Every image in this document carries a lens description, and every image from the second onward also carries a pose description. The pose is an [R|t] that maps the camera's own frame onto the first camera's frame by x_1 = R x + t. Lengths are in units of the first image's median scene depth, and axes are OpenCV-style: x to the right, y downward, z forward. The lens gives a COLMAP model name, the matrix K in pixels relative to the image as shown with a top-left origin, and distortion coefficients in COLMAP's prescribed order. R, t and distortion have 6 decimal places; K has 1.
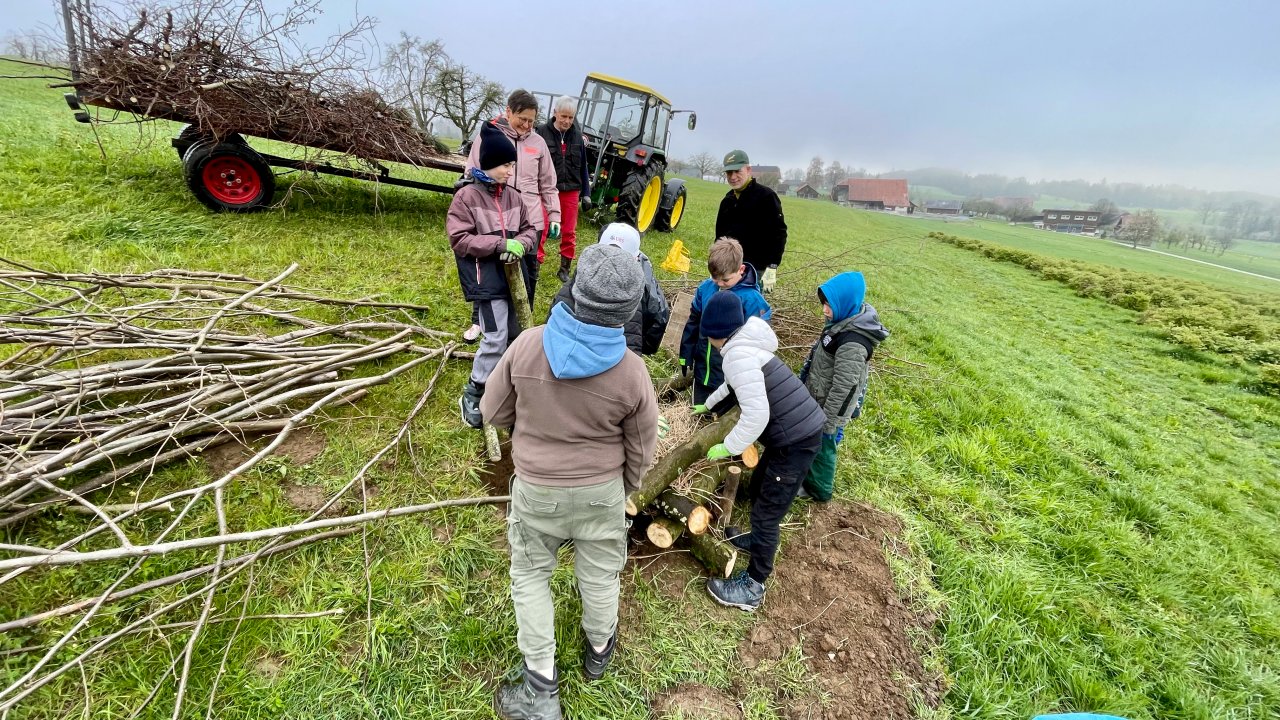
lens RADIAL K [[514.1, 0, 636.7], [0, 514.1, 356.7], [0, 0, 1]] dist [-0.001438, -0.001562]
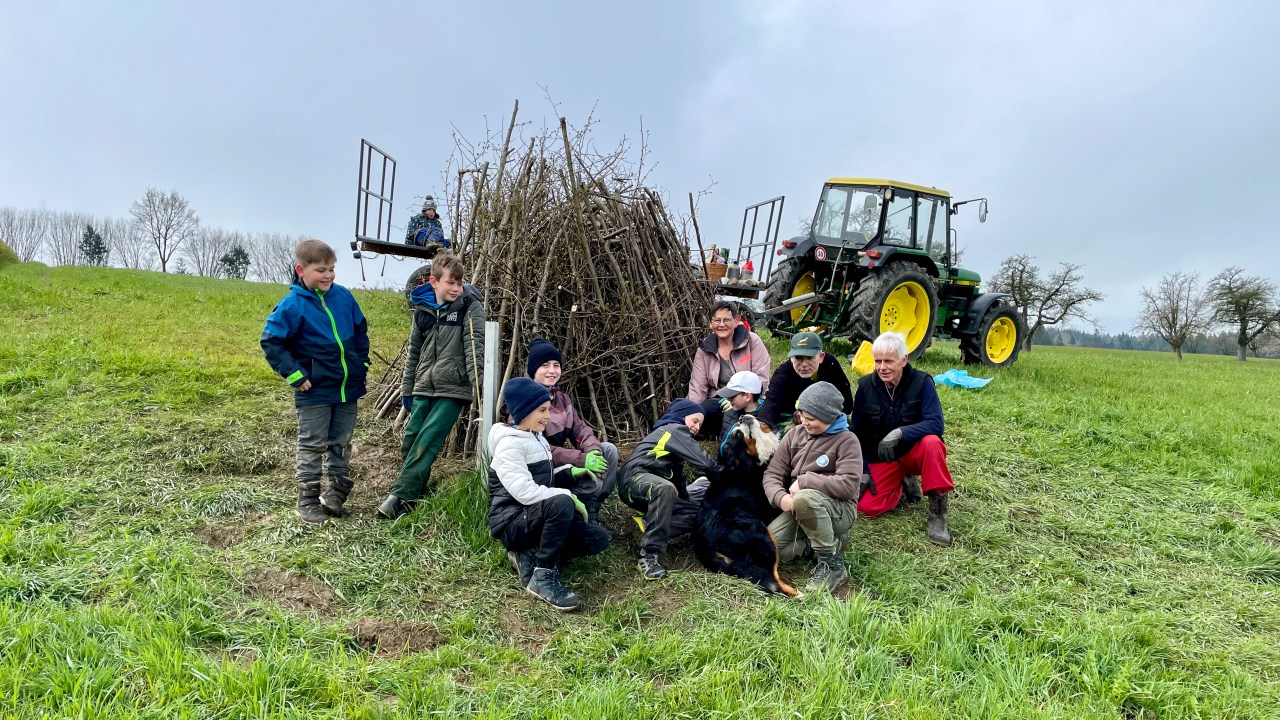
lens RADIAL K [[957.7, 0, 647.4], [0, 957.7, 361.5], [0, 0, 1]] dist [0.083105, -0.109719]
pose [[0.822005, -0.085249, -0.563063, 0.535460], [-0.132671, 0.932859, -0.334921, 0.297101], [0.553810, 0.350009, 0.755505, -0.251945]]
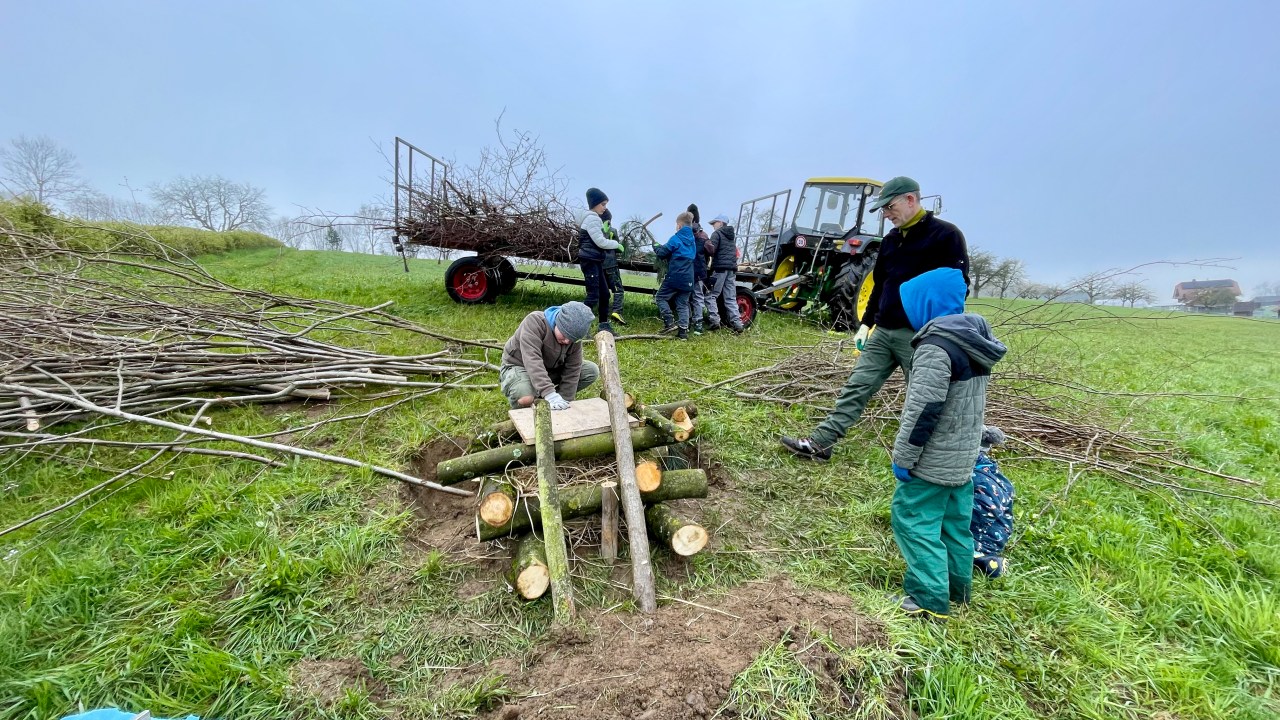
lens RADIAL K [[514.1, 0, 634.7], [0, 514.1, 353.3], [0, 0, 1]] dist [-0.001438, -0.001562]
pose [[0.815082, -0.027862, -0.578675, 0.211922], [-0.131109, 0.964058, -0.231088, 0.060455], [0.564315, 0.264225, 0.782134, 0.105459]]
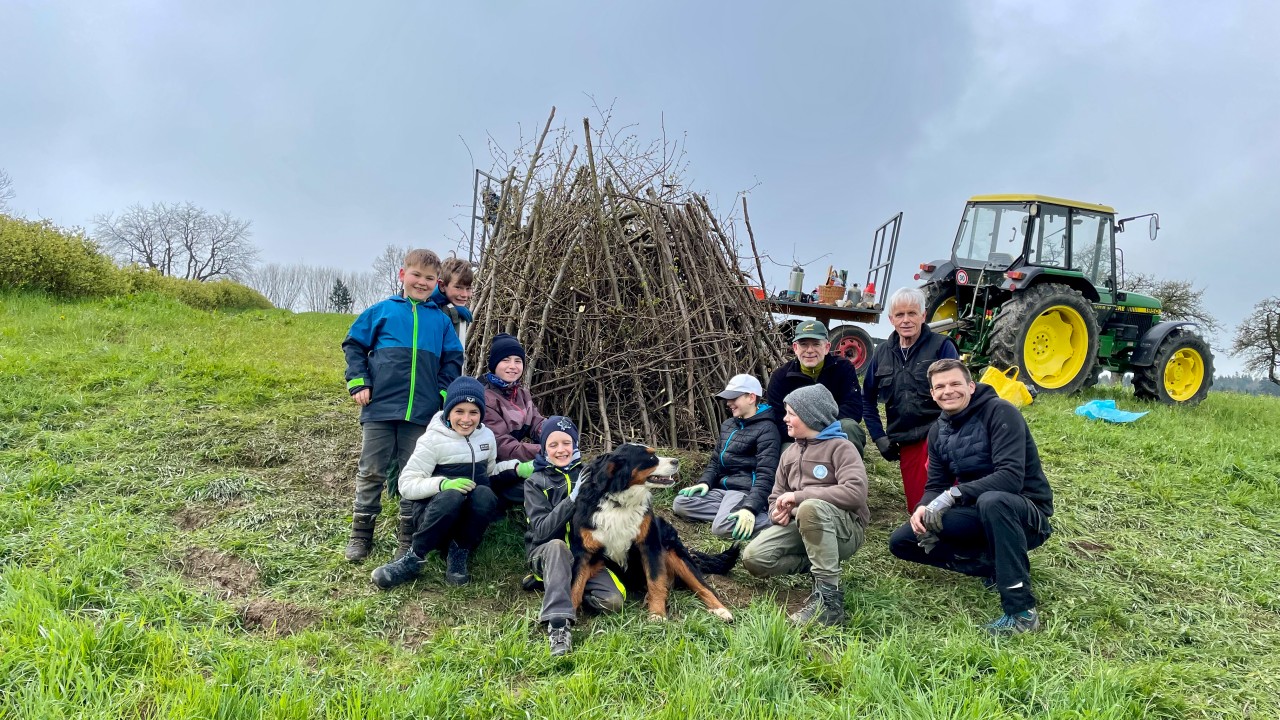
lens RADIAL K [[957.7, 0, 636.2], [0, 957.7, 351.8], [0, 0, 1]] dist [0.083105, -0.109719]
pose [[0.675516, -0.115539, -0.728237, 0.614897], [-0.221871, 0.910022, -0.350189, 0.289547], [0.703172, 0.398133, 0.589100, -0.126884]]
